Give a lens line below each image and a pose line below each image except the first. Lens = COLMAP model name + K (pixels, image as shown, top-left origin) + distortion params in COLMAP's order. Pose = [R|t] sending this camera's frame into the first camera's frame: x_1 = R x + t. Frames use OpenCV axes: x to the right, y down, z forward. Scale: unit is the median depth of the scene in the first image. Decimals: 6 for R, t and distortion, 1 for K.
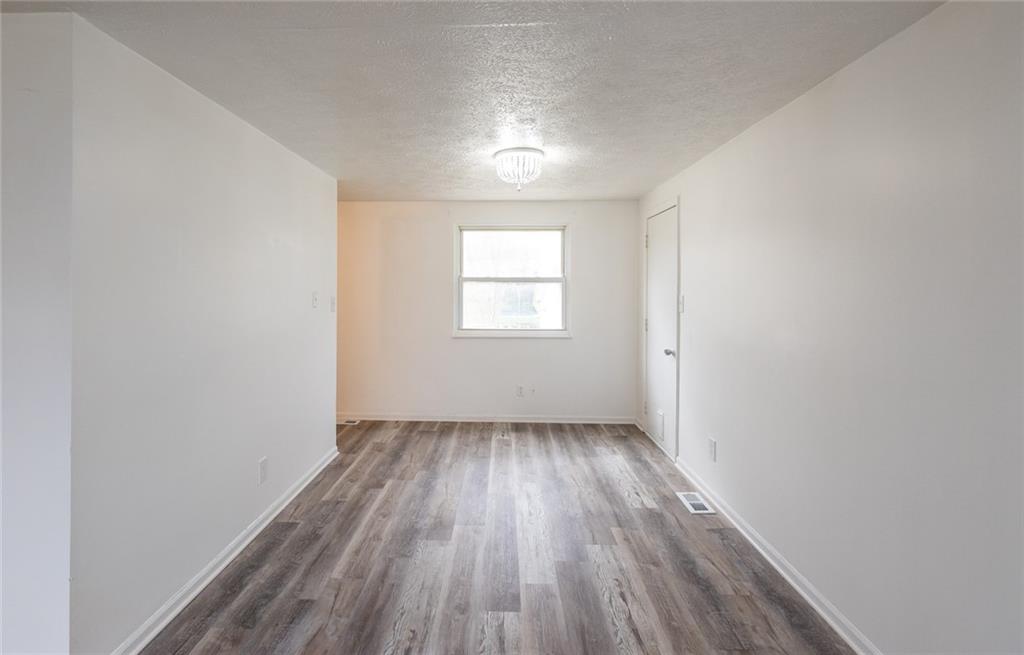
lens RADIAL K [[491.8, 0, 485.7], [0, 491.8, 280.8], [0, 0, 1]] dist [-0.015667, 0.004225]
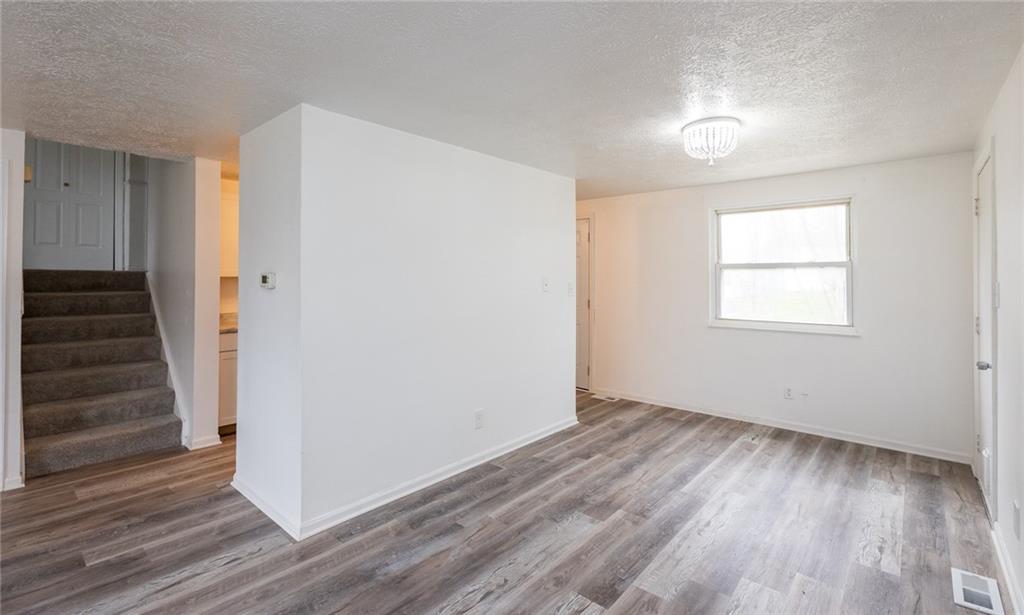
lens RADIAL K [[458.1, 0, 524.2], [0, 458.1, 269.7], [0, 0, 1]] dist [-0.012272, 0.004389]
pose [[0.785689, -0.014174, -0.618459, 0.298071], [0.010838, 0.999899, -0.009147, 0.011835], [0.618526, 0.000484, 0.785764, 0.117590]]
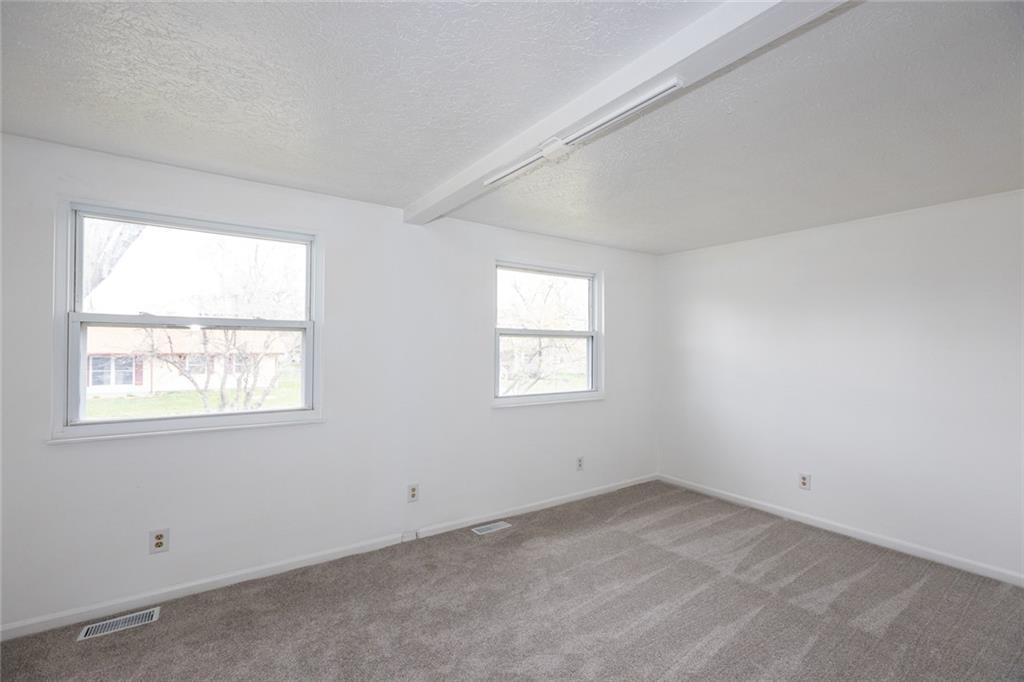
lens RADIAL K [[461.1, 0, 511.0], [0, 461.1, 346.7], [0, 0, 1]] dist [-0.005139, 0.002715]
pose [[0.789008, 0.003807, 0.614371, -0.694204], [-0.018559, 0.999672, 0.017641, 0.011934], [-0.614102, -0.025321, 0.788820, 0.644698]]
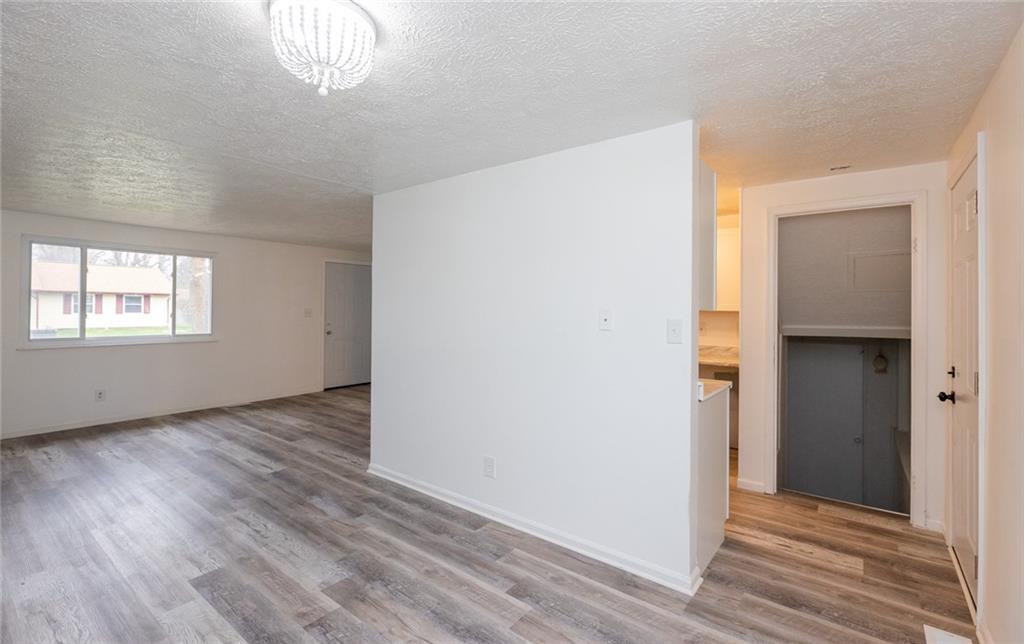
lens RADIAL K [[460.5, 0, 517.5], [0, 460.5, 306.9], [0, 0, 1]] dist [-0.007667, 0.001842]
pose [[-0.575595, -0.017293, -0.817552, 0.304682], [-0.005508, 0.999836, -0.017272, 0.029991], [0.817716, -0.005439, -0.575596, 1.335392]]
